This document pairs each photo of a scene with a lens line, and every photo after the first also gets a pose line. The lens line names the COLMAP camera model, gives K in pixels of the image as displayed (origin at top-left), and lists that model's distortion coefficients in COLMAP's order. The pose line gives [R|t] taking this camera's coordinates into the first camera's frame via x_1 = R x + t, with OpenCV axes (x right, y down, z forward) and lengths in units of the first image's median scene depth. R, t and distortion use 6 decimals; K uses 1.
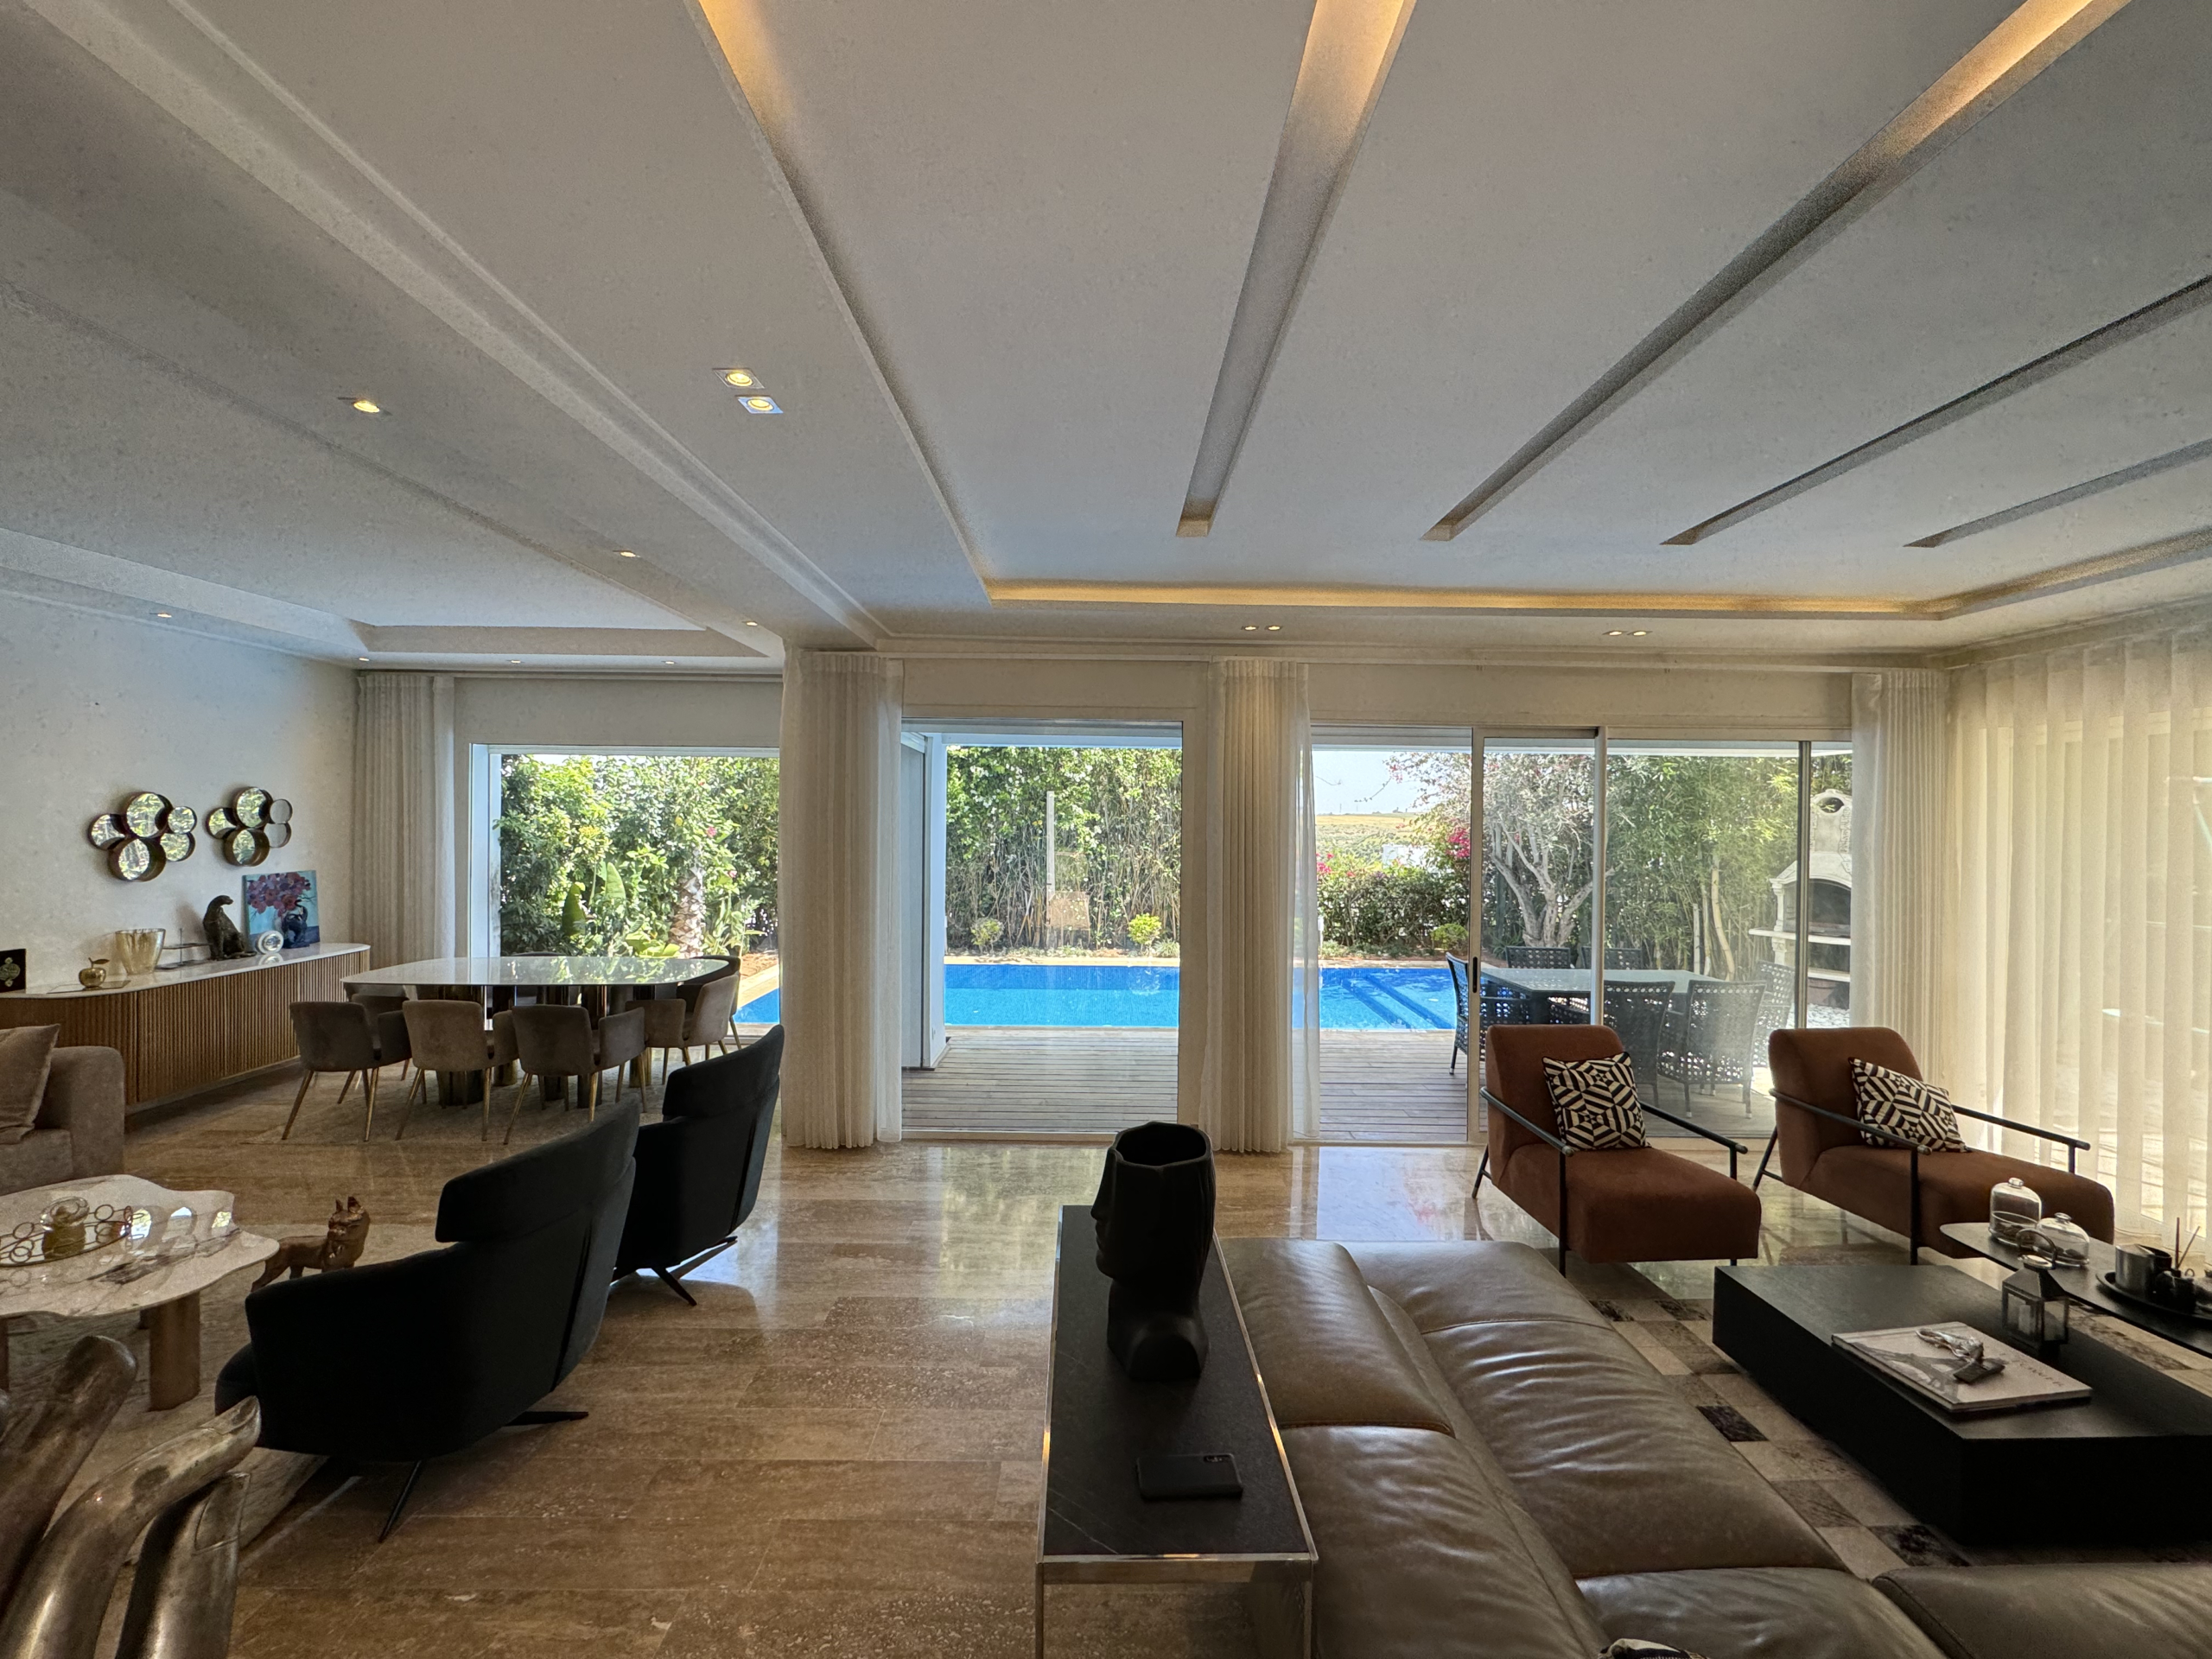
lens RADIAL K [[880.3, 0, 1106.0], [0, 880.3, 829.5], [0, 0, 1]] dist [-0.002300, 0.000305]
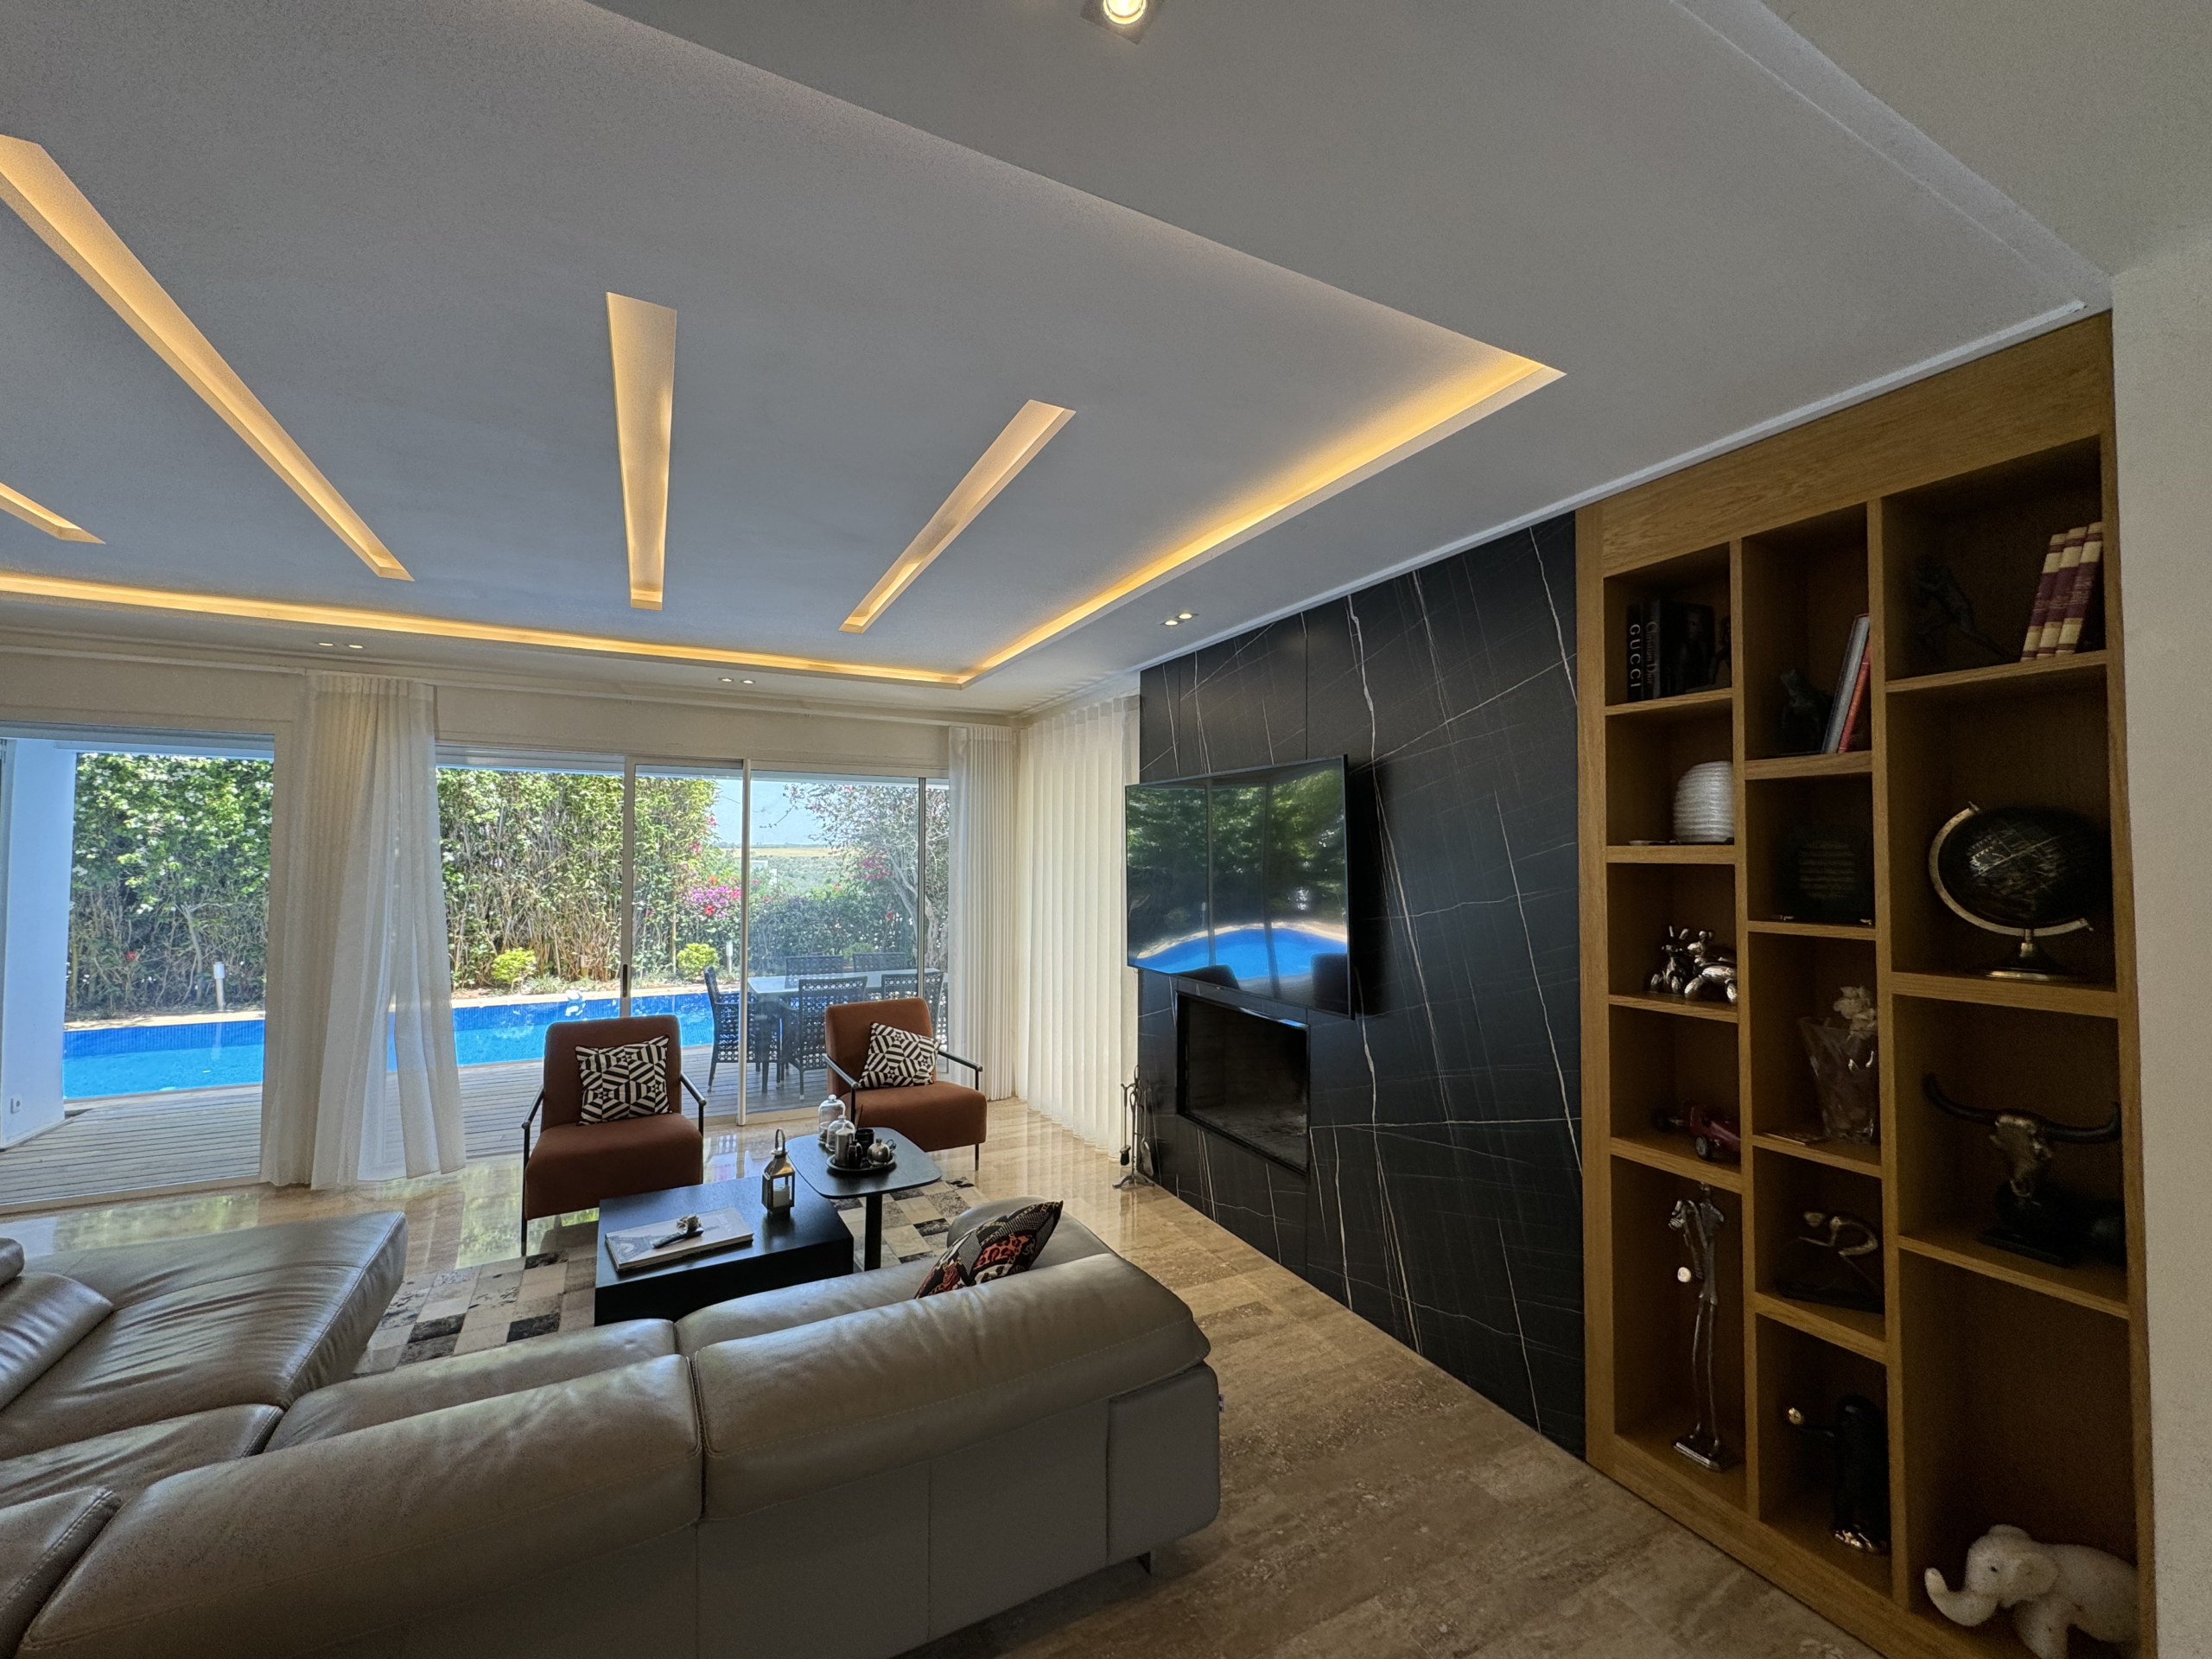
lens RADIAL K [[880.3, 0, 1106.0], [0, 880.3, 829.5], [0, 0, 1]] dist [-0.002300, 0.000305]
pose [[0.893574, 0.008220, 0.448840, 0.464775], [0.007704, 0.999404, -0.033640, 0.018930], [-0.448849, 0.033517, 0.892979, -0.251557]]
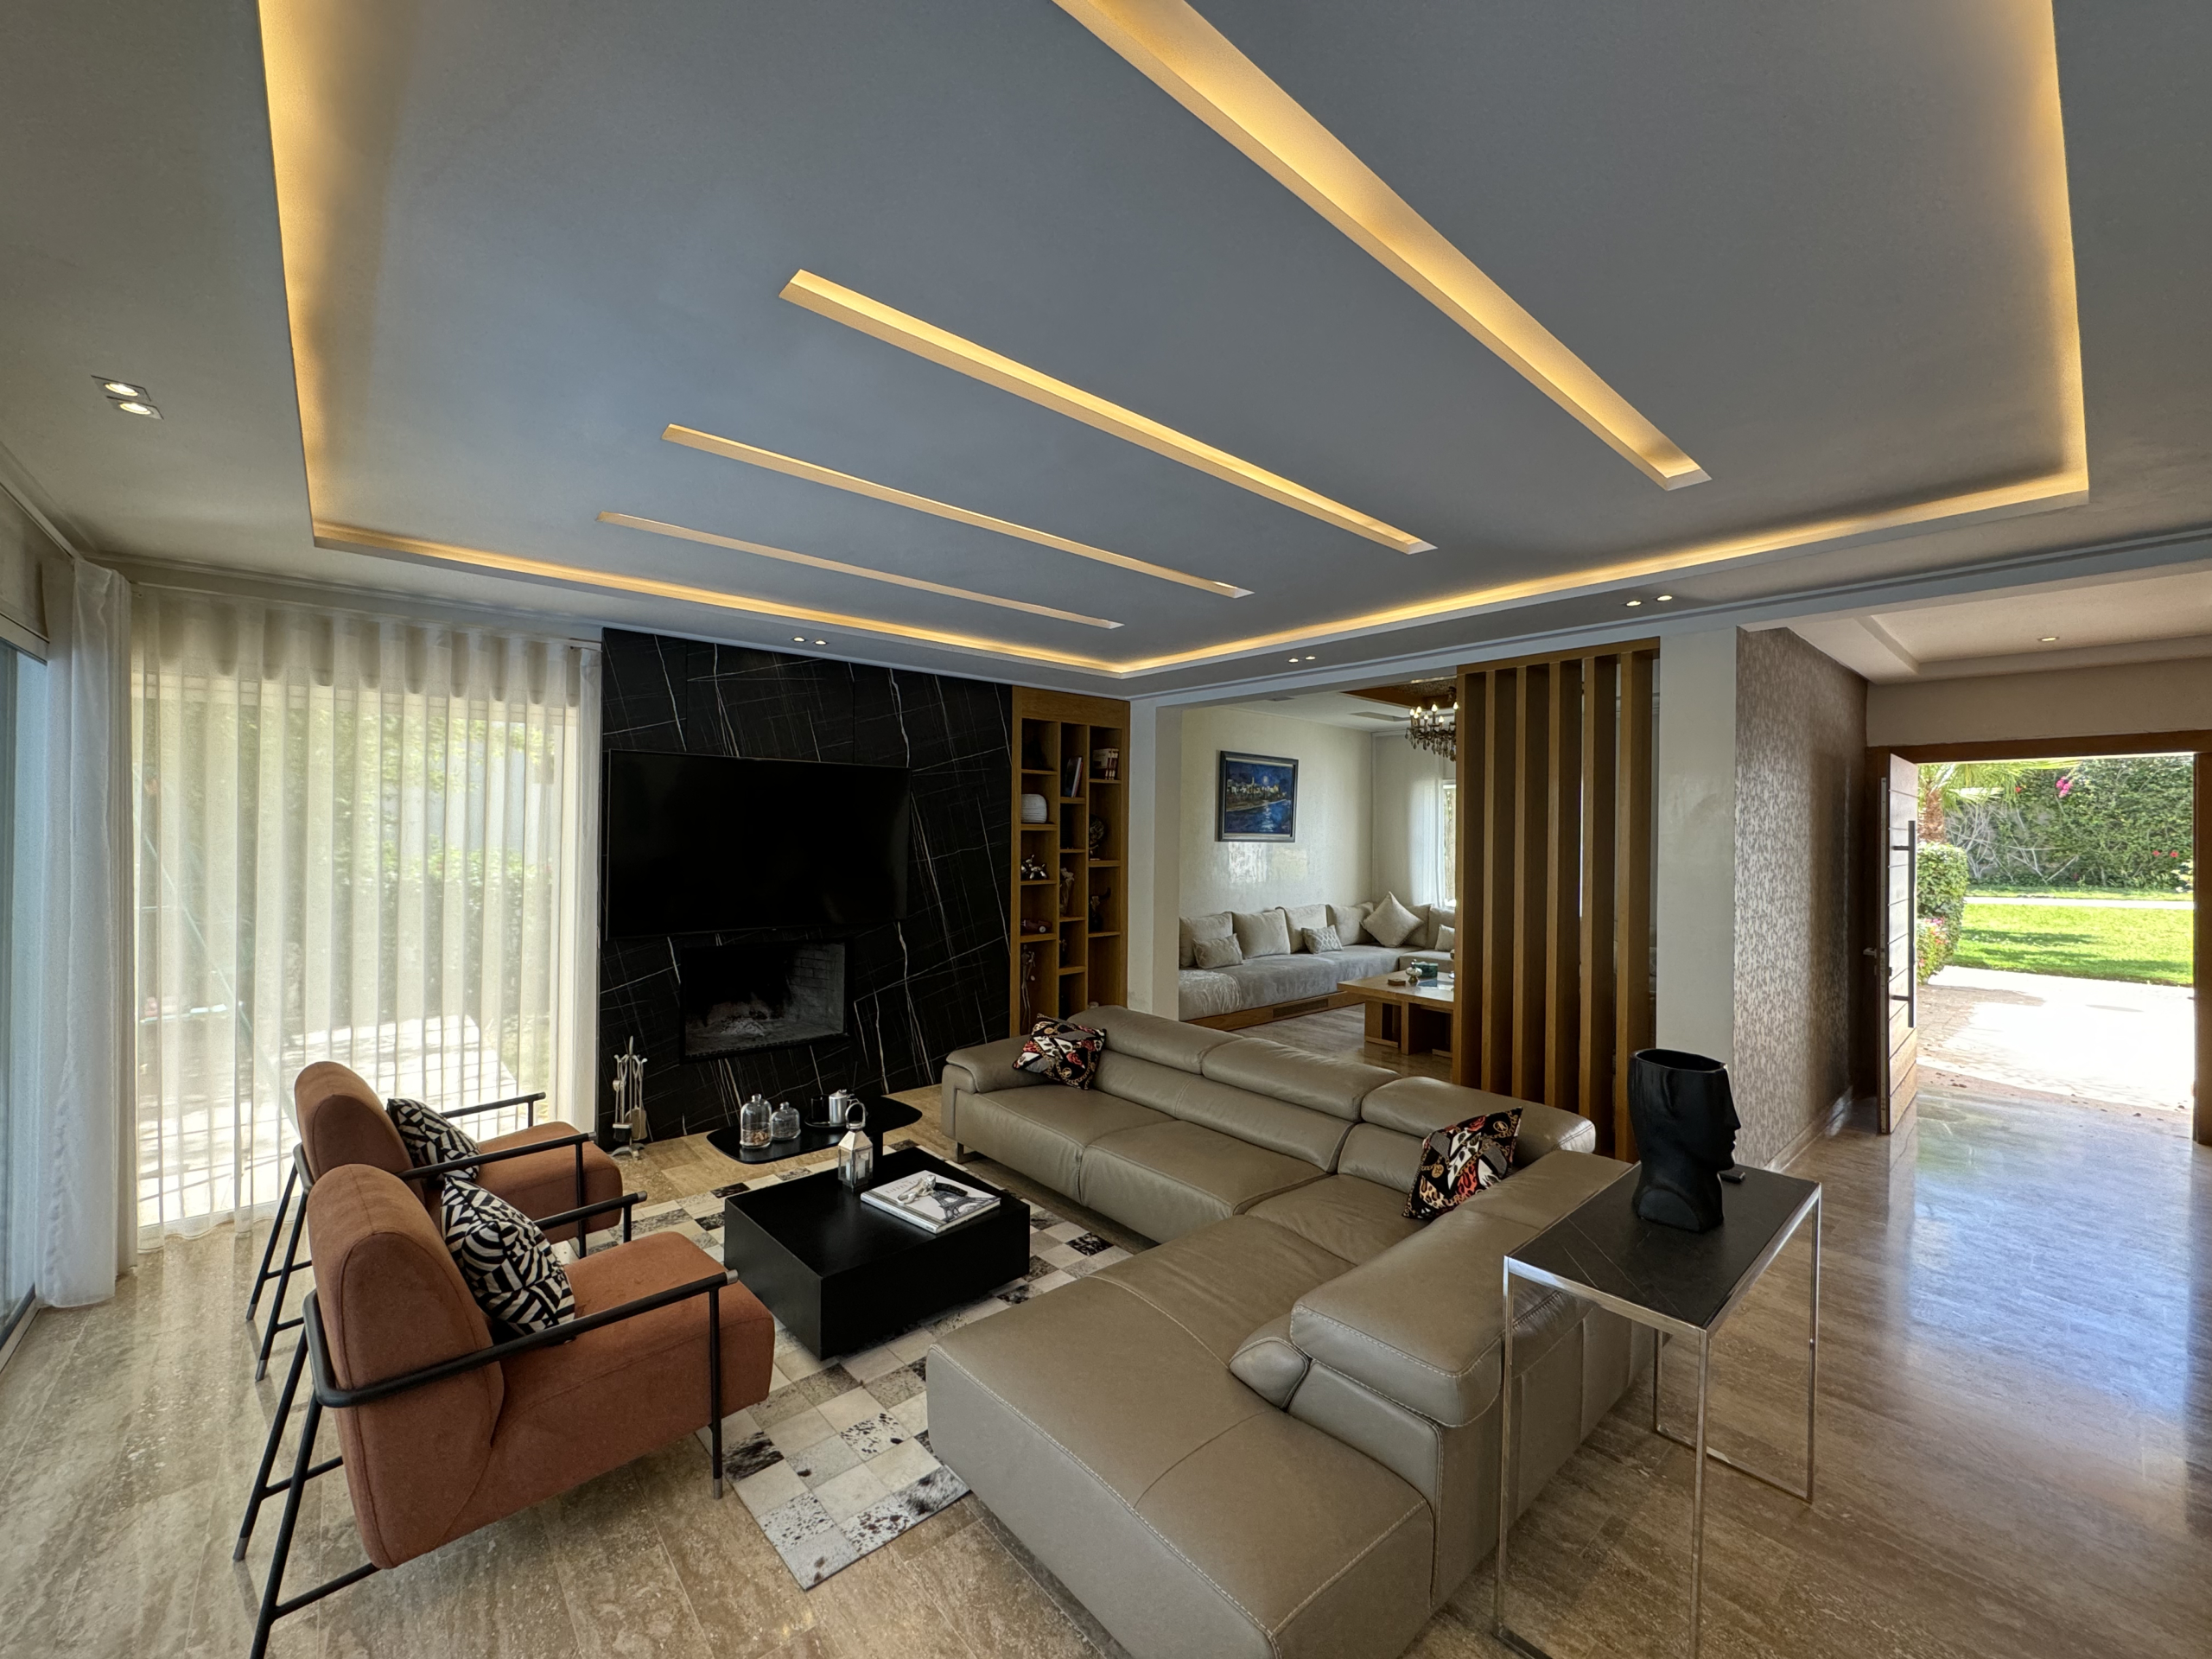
lens RADIAL K [[880.3, 0, 1106.0], [0, 880.3, 829.5], [0, 0, 1]] dist [-0.002300, 0.000305]
pose [[-0.650690, -0.014435, 0.759207, -0.118762], [-0.011054, 0.999893, 0.009537, 0.008166], [-0.759263, -0.002187, -0.650780, 0.830812]]
